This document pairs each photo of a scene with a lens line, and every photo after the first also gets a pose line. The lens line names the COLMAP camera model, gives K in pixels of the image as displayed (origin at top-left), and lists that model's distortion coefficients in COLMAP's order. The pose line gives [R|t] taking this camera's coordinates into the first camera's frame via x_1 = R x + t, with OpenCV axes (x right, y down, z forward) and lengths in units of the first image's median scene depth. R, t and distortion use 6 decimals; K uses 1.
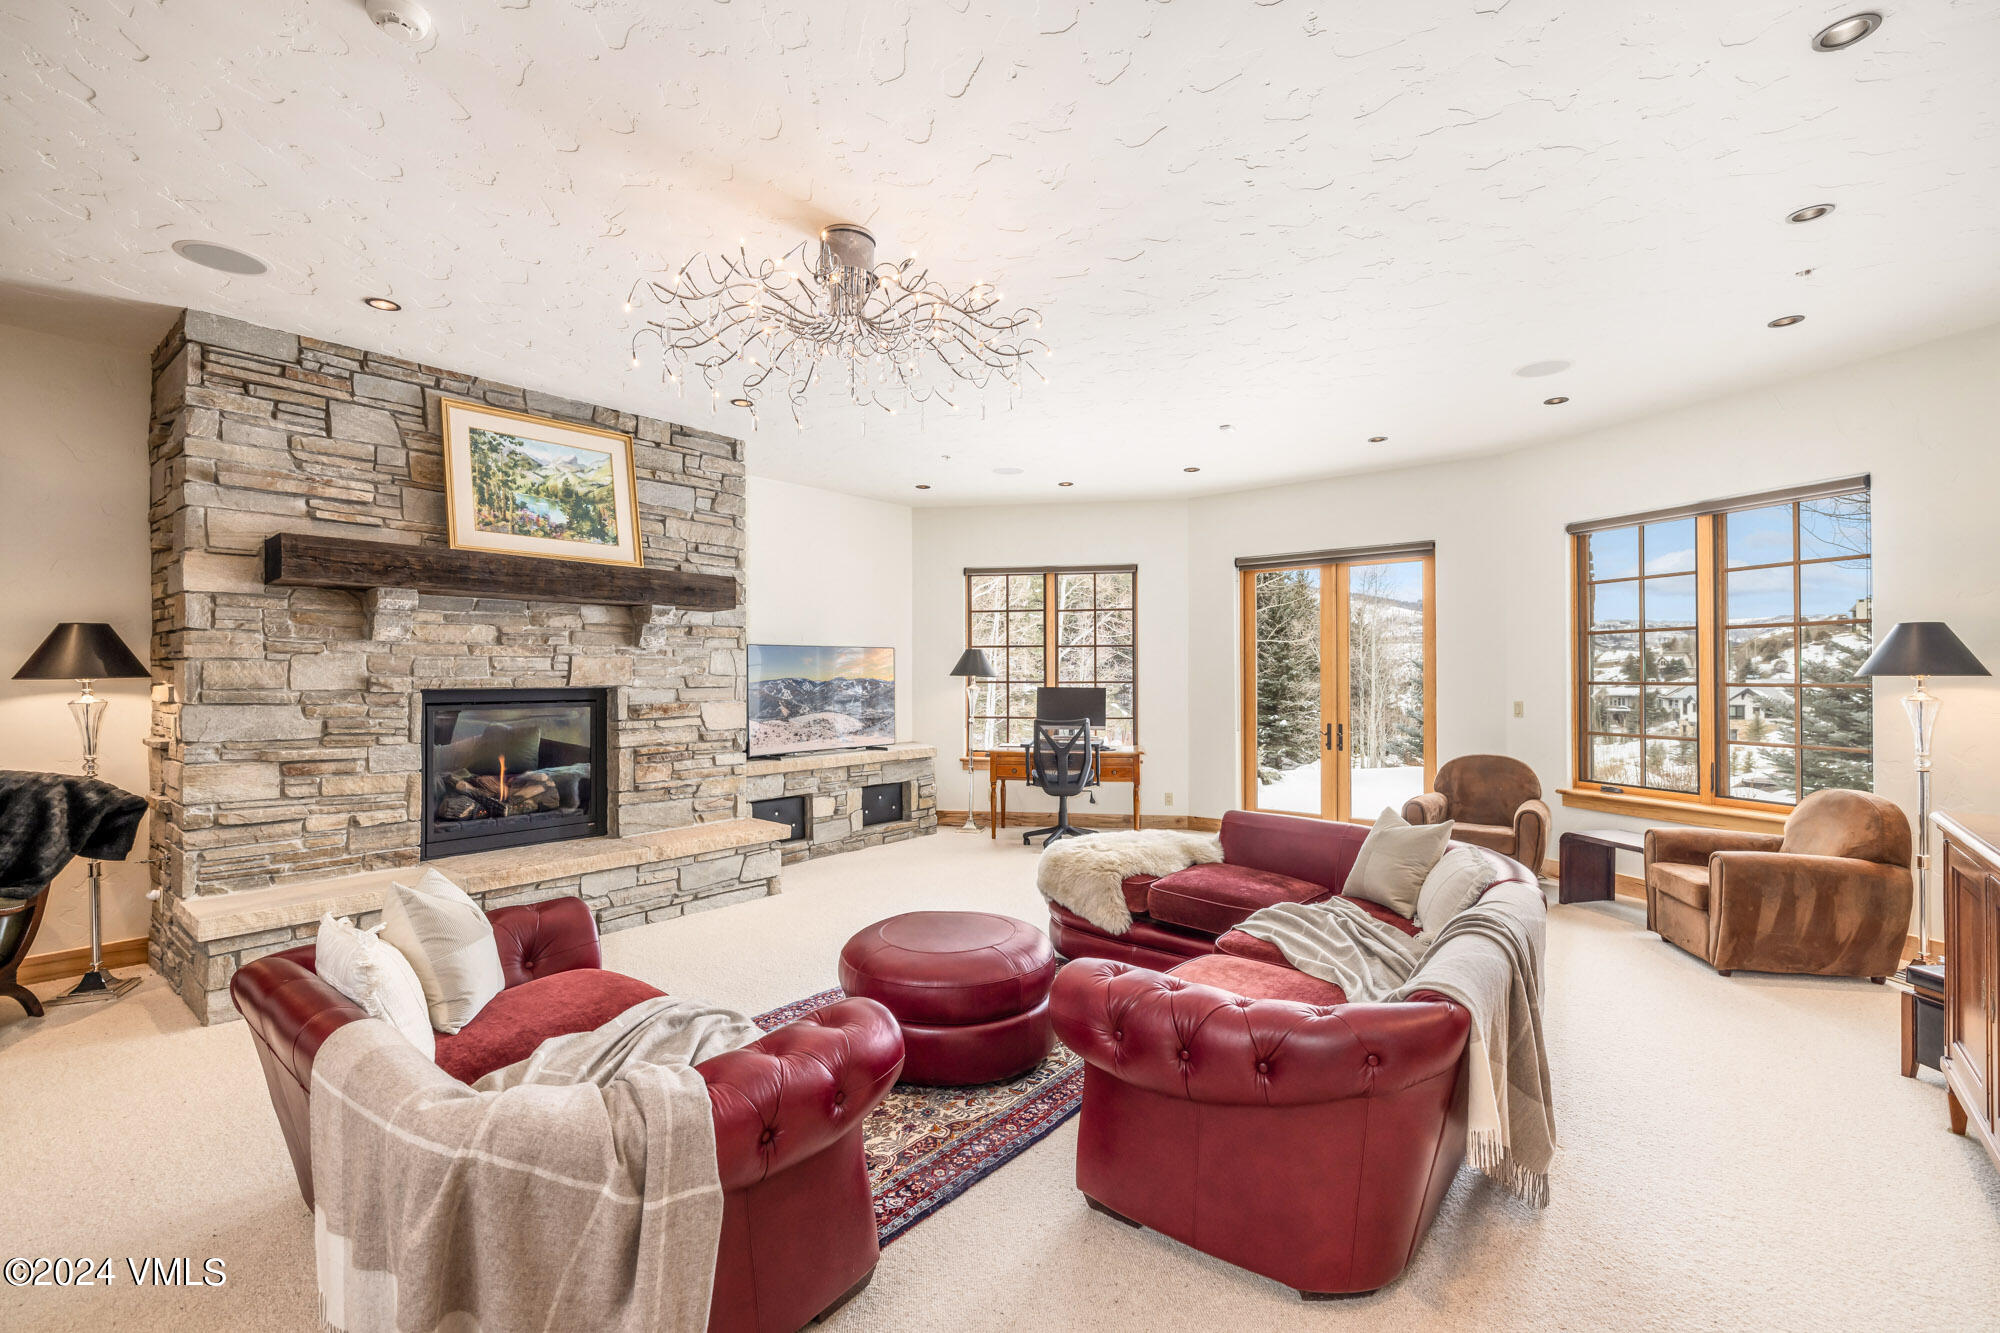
lens RADIAL K [[834.9, 0, 997.4], [0, 834.9, 665.1], [0, 0, 1]] dist [0.002086, 0.000525]
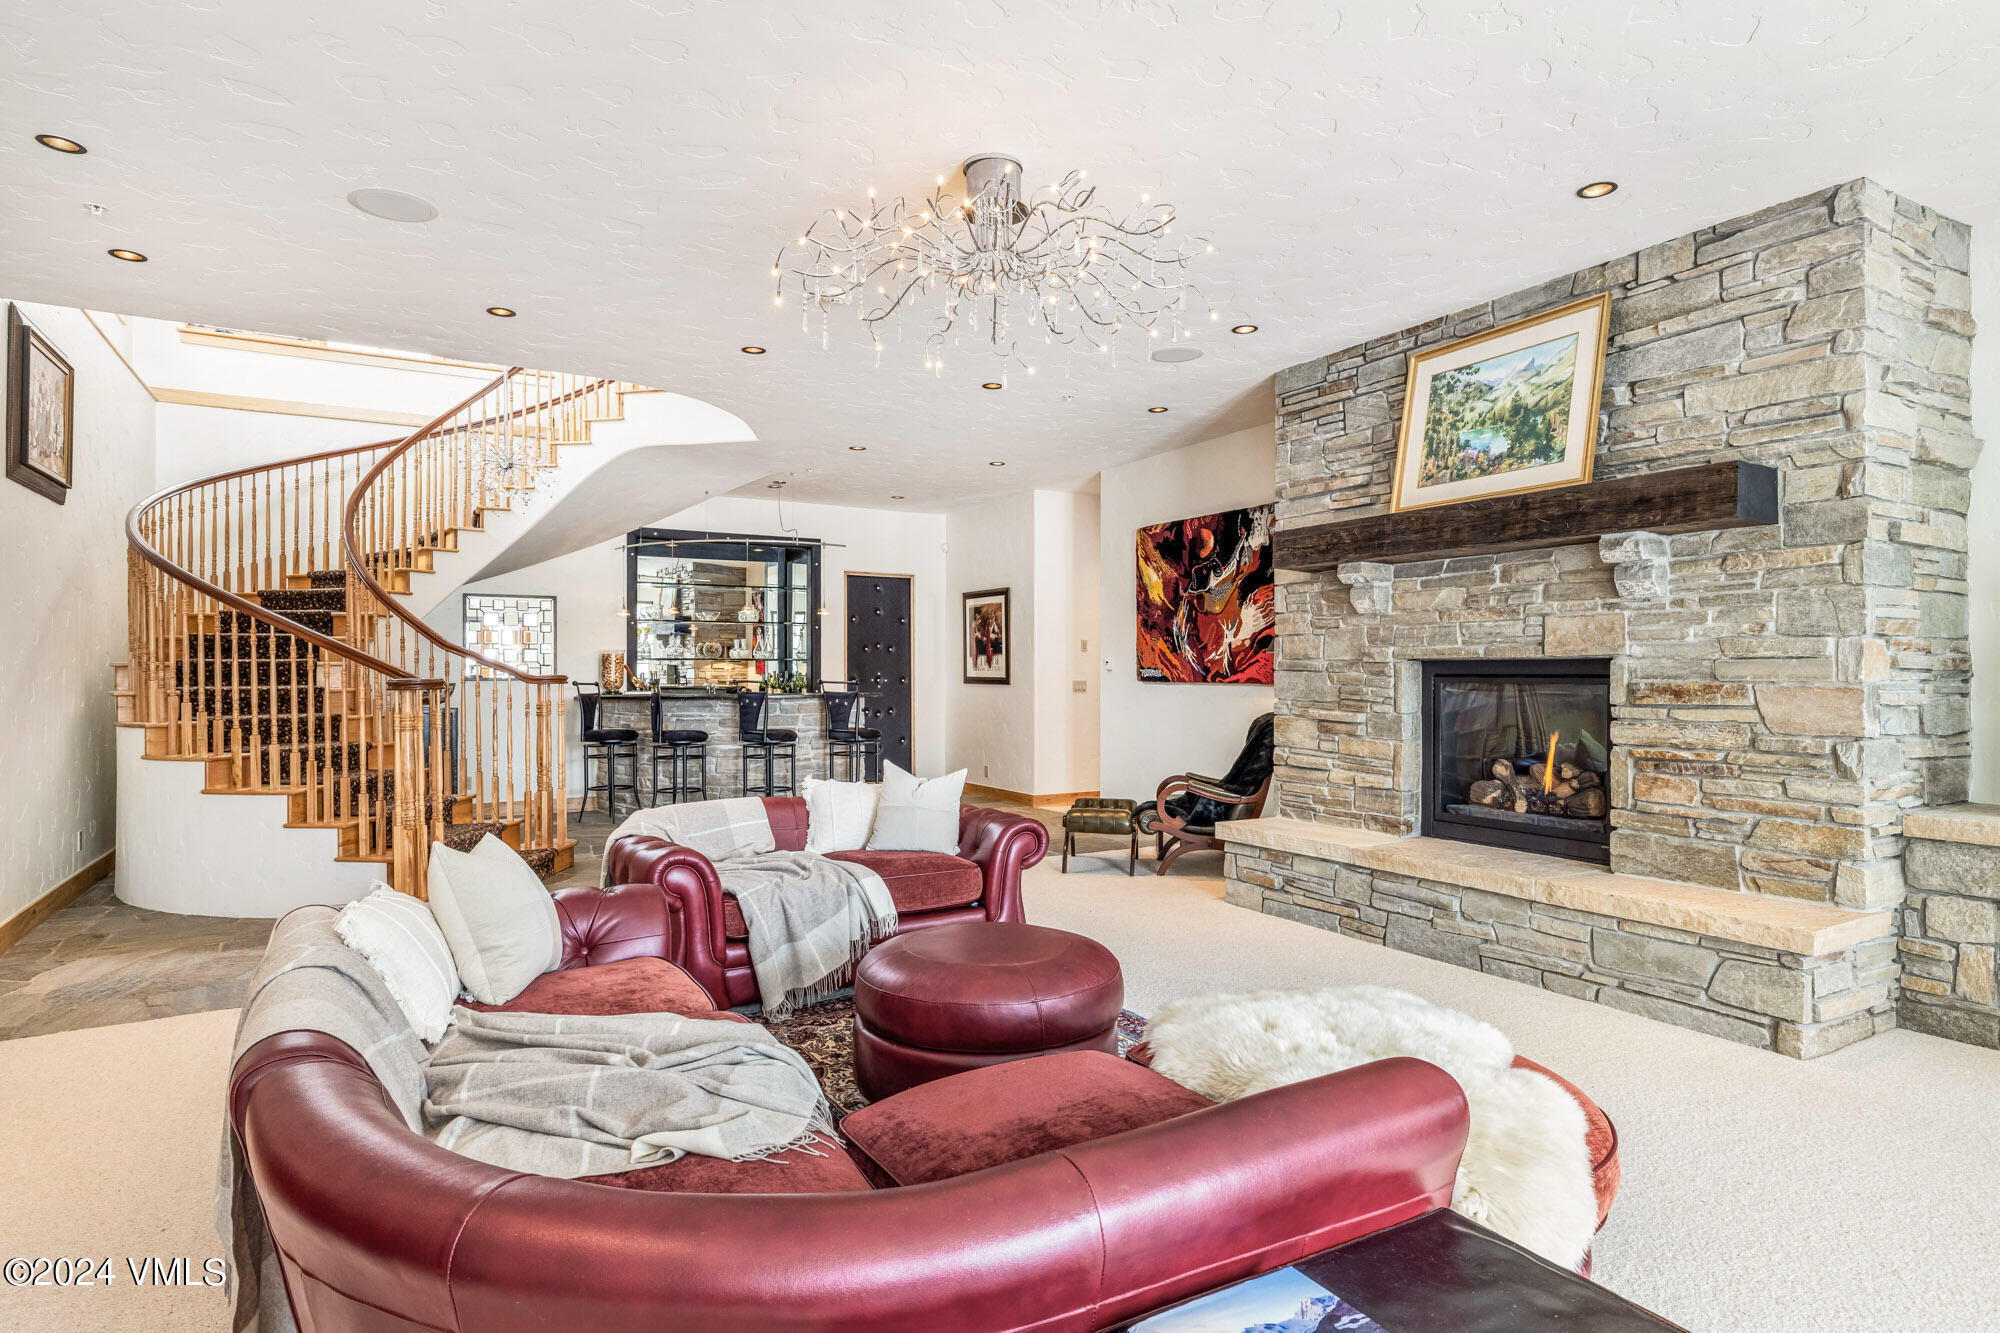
lens RADIAL K [[1053.2, 0, 999.1], [0, 1053.2, 656.2], [0, 0, 1]] dist [-0.000128, 0.000306]
pose [[-0.314806, -0.006539, -0.949134, 0.580349], [0.018832, 0.999736, -0.013134, 0.029543], [0.948969, -0.022008, -0.314600, 0.845398]]
